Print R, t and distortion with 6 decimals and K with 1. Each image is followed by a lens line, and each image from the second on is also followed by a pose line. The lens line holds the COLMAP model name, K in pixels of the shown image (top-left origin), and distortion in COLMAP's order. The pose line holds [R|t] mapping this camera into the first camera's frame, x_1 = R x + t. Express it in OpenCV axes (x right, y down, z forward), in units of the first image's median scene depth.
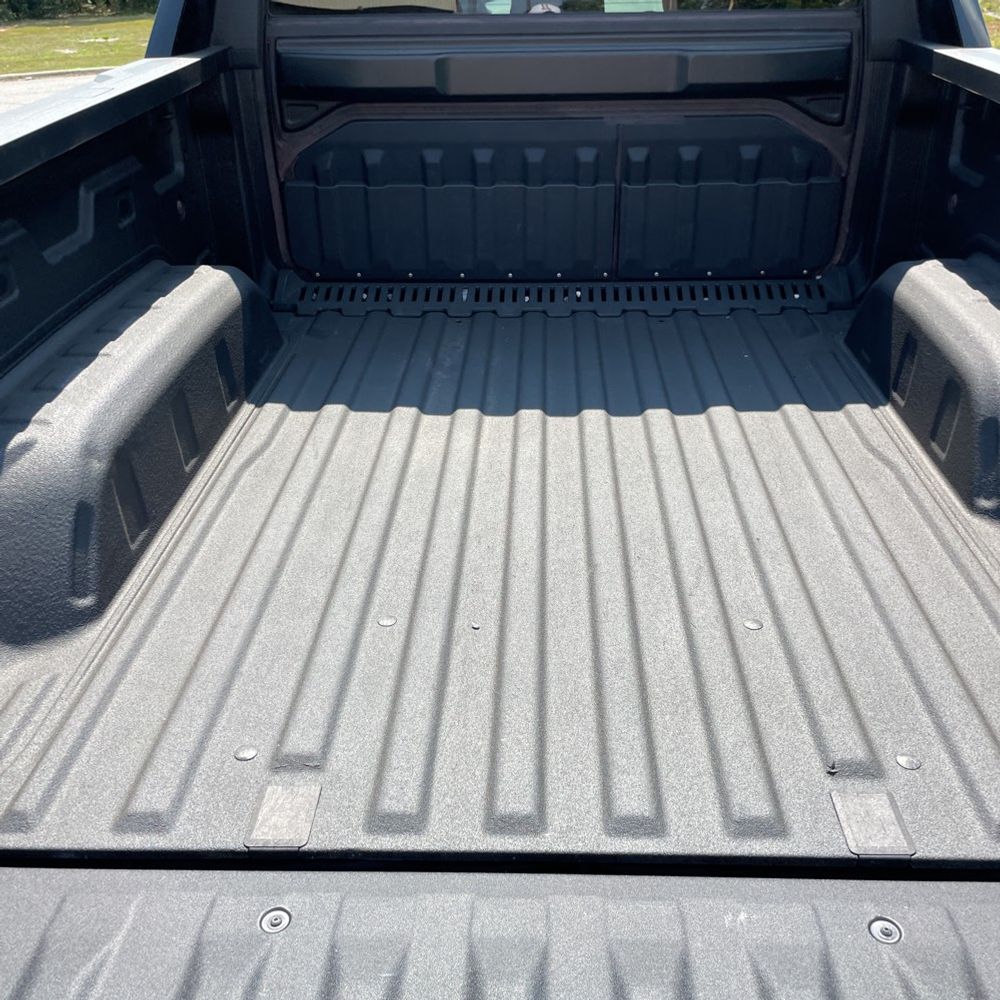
lens RADIAL K [[1006.8, 0, 510.5], [0, 1006.8, 500.2], [0, 0, 1]] dist [0.088234, -0.118614]
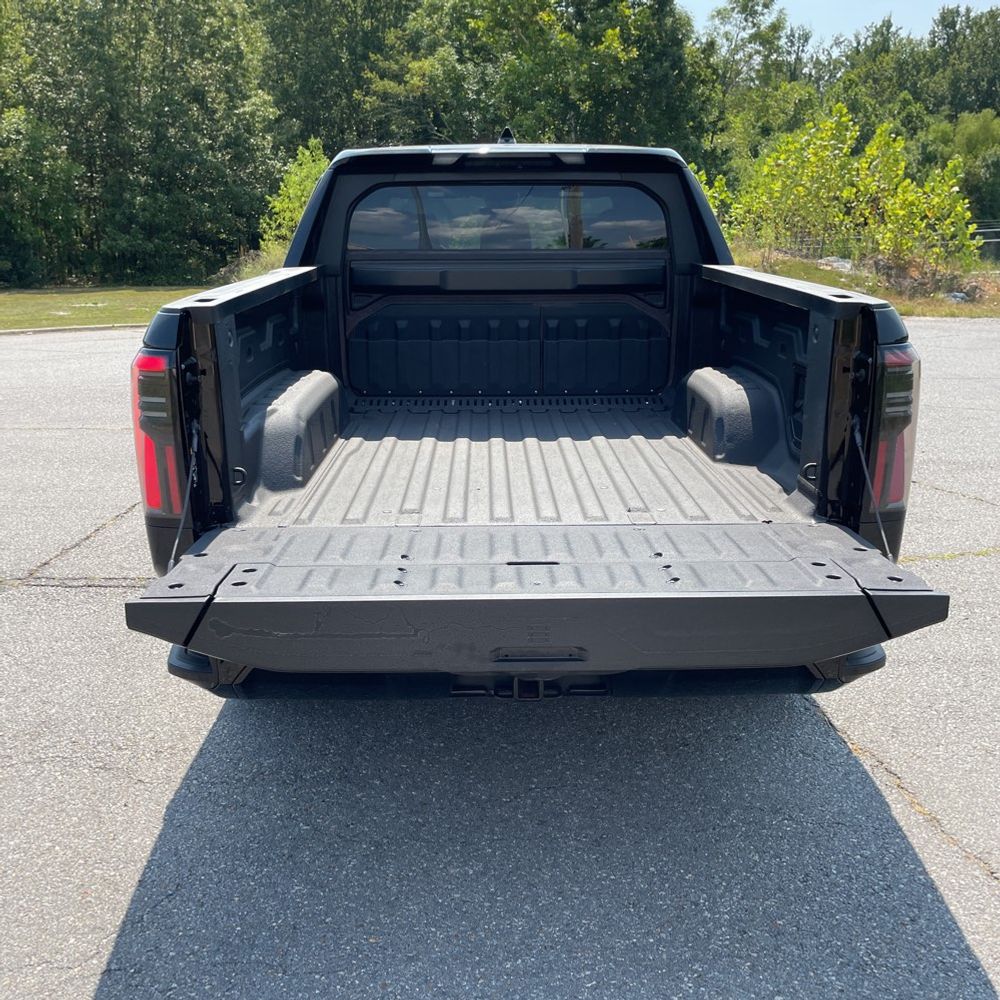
lens RADIAL K [[1010.2, 0, 499.5], [0, 1010.2, 524.7], [0, 0, 1]] dist [0.086043, -0.112313]
pose [[0.998723, -0.002467, 0.050470, -0.064306], [0.013565, 0.975234, -0.220760, 0.441289], [-0.048676, 0.221163, 0.974021, -0.719851]]
